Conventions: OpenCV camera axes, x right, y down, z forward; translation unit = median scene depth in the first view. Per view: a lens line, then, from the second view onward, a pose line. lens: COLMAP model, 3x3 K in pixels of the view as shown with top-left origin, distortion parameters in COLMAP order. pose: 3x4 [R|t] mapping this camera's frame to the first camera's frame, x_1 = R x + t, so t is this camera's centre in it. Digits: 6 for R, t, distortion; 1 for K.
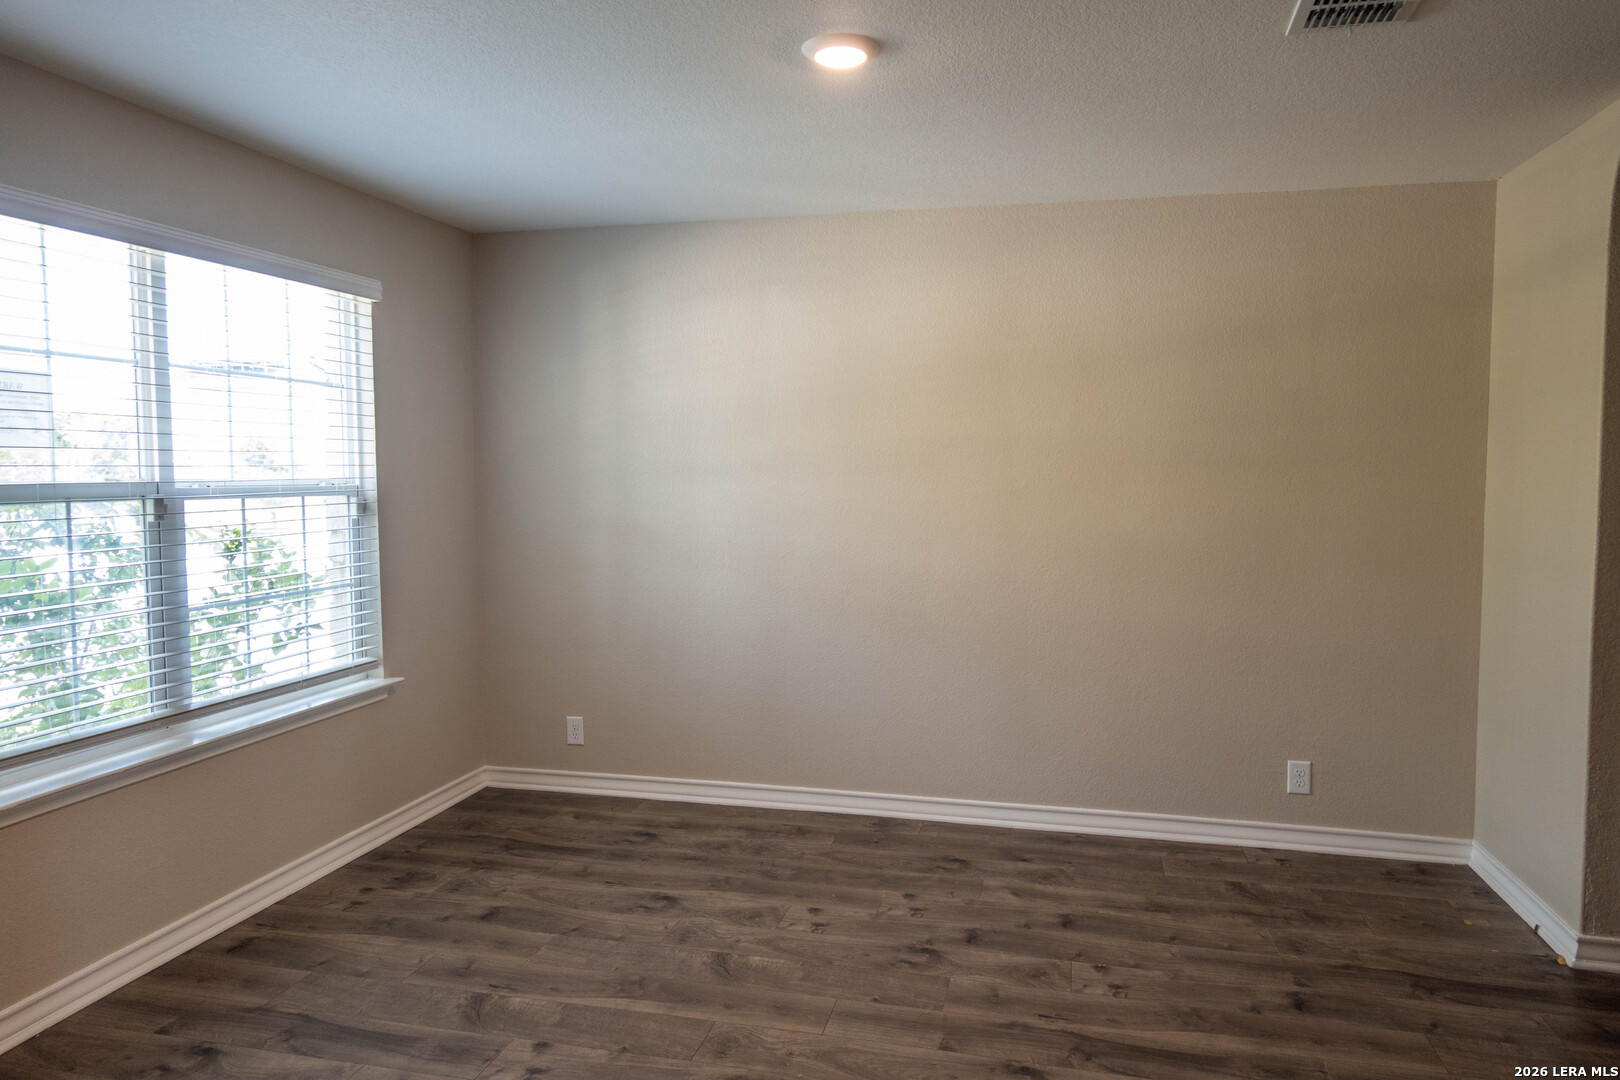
lens RADIAL K [[1116.2, 0, 810.0], [0, 1116.2, 540.0], [0, 0, 1]] dist [0.008120, -0.001518]
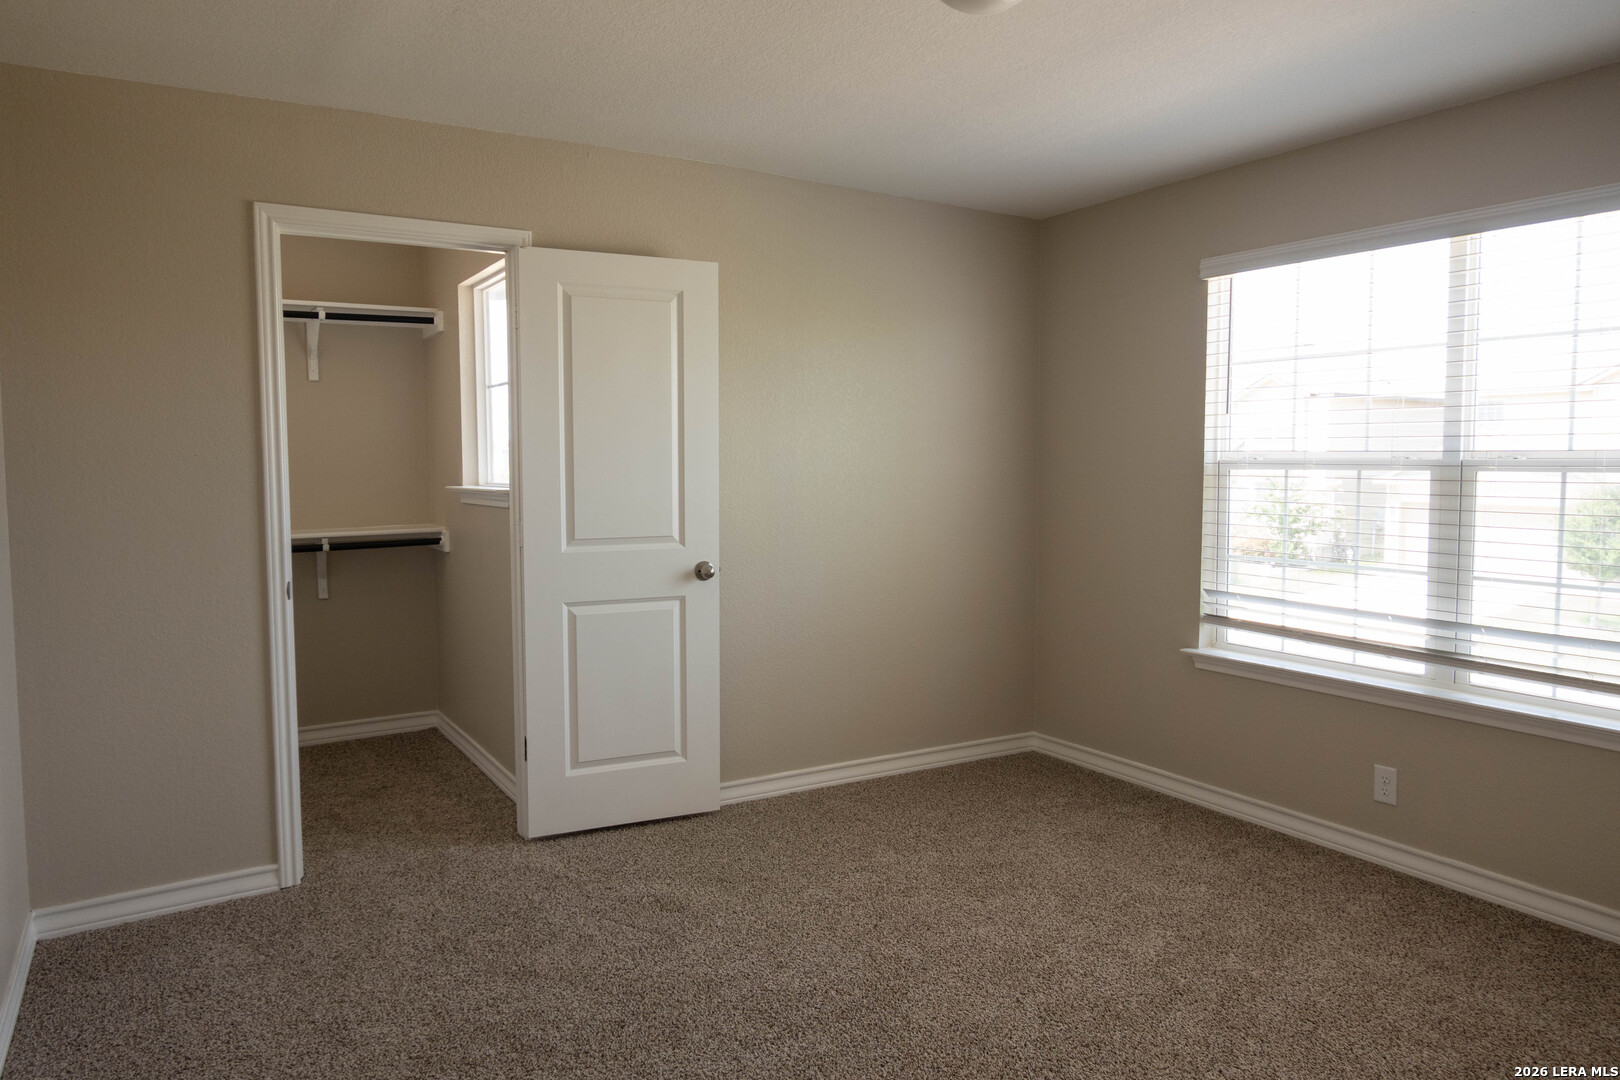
lens RADIAL K [[1116.2, 0, 810.0], [0, 1116.2, 540.0], [0, 0, 1]] dist [0.008120, -0.001518]
pose [[-0.713504, 0.060757, -0.698012, 0.232371], [-0.044425, 0.990306, 0.131609, -0.030527], [0.699242, 0.124912, -0.703888, 0.495324]]
